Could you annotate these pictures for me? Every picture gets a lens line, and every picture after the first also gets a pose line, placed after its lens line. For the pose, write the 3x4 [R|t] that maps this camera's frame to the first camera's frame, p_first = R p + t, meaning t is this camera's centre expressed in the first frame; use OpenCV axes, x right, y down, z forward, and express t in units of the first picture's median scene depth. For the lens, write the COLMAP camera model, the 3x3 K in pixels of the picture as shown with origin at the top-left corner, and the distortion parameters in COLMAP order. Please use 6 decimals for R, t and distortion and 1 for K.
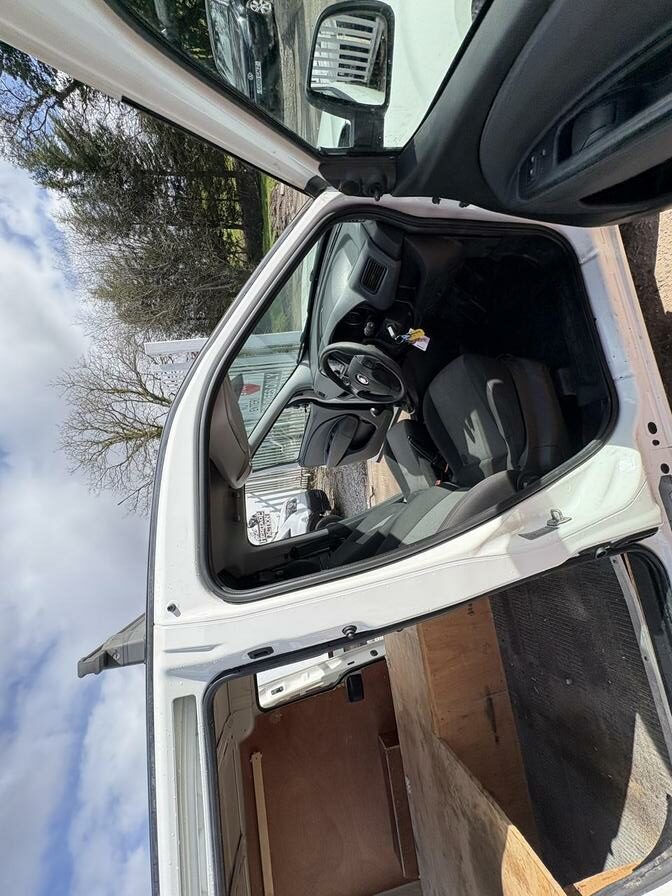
lens RADIAL K [[354.6, 0, 333.9], [0, 354.6, 446.0], [0, 0, 1]] dist [-0.000251, 0.000205]
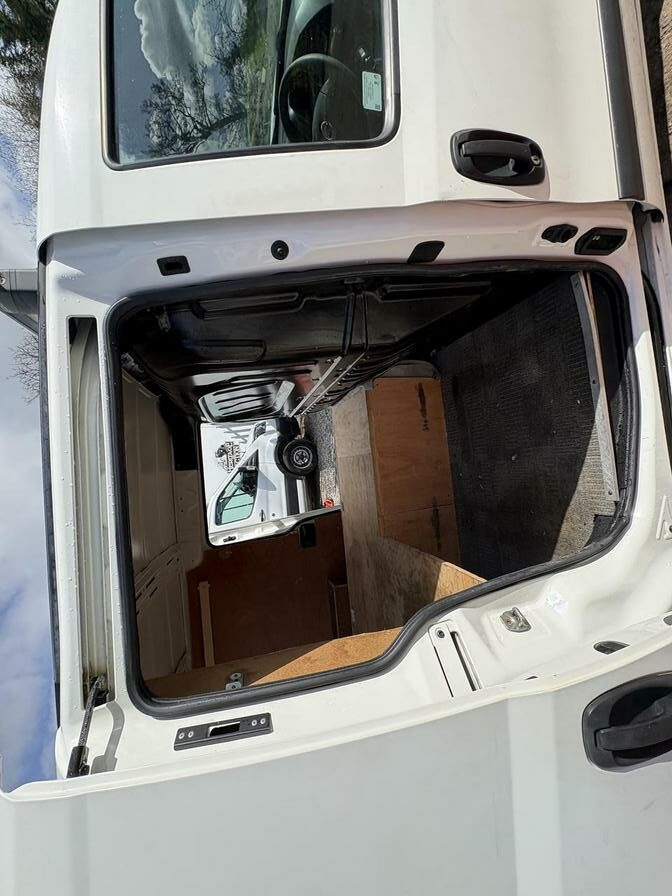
lens RADIAL K [[354.6, 0, 333.6], [0, 354.6, 445.3], [0, 0, 1]] dist [-0.000251, 0.000205]
pose [[0.996099, 0.052041, 0.071259, 0.052027], [-0.059779, 0.992002, 0.111166, 0.339626], [-0.064904, -0.114992, 0.991244, 0.030410]]
